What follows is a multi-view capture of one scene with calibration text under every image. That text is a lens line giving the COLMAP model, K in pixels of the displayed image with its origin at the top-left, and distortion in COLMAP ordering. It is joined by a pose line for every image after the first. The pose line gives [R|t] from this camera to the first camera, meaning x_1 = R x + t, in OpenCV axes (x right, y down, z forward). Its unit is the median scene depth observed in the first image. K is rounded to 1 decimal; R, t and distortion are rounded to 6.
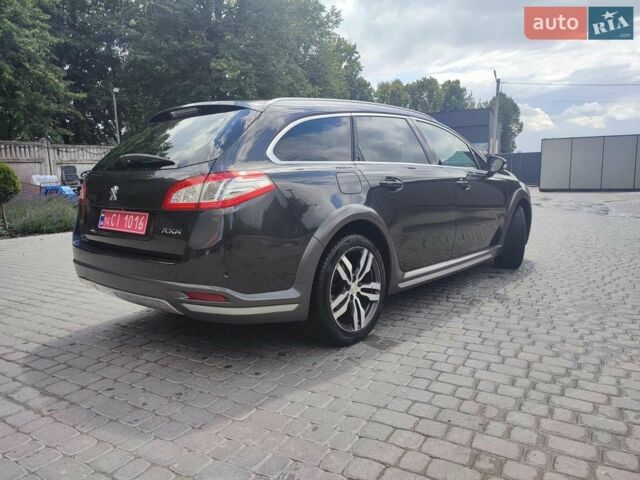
lens RADIAL K [[478.7, 0, 320.0], [0, 478.7, 240.0], [0, 0, 1]] dist [0.002812, 0.002285]
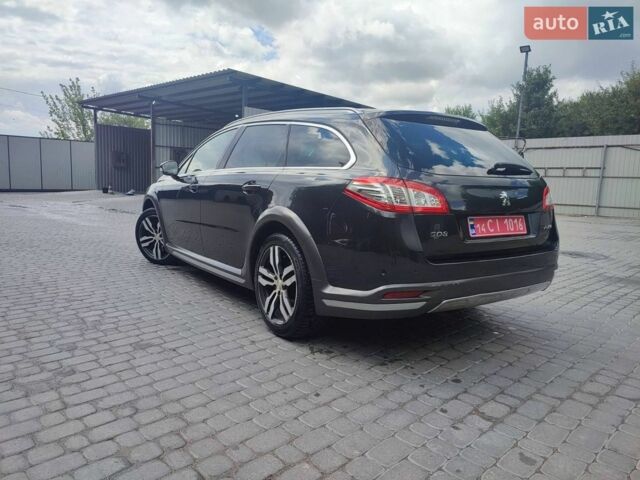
lens RADIAL K [[478.7, 0, 320.0], [0, 478.7, 240.0], [0, 0, 1]] dist [0.002812, 0.002285]
pose [[0.238995, -0.100178, 0.965839, -1.463142], [0.099554, 0.991950, 0.078252, -0.124280], [-0.965904, 0.077451, 0.247044, 1.085837]]
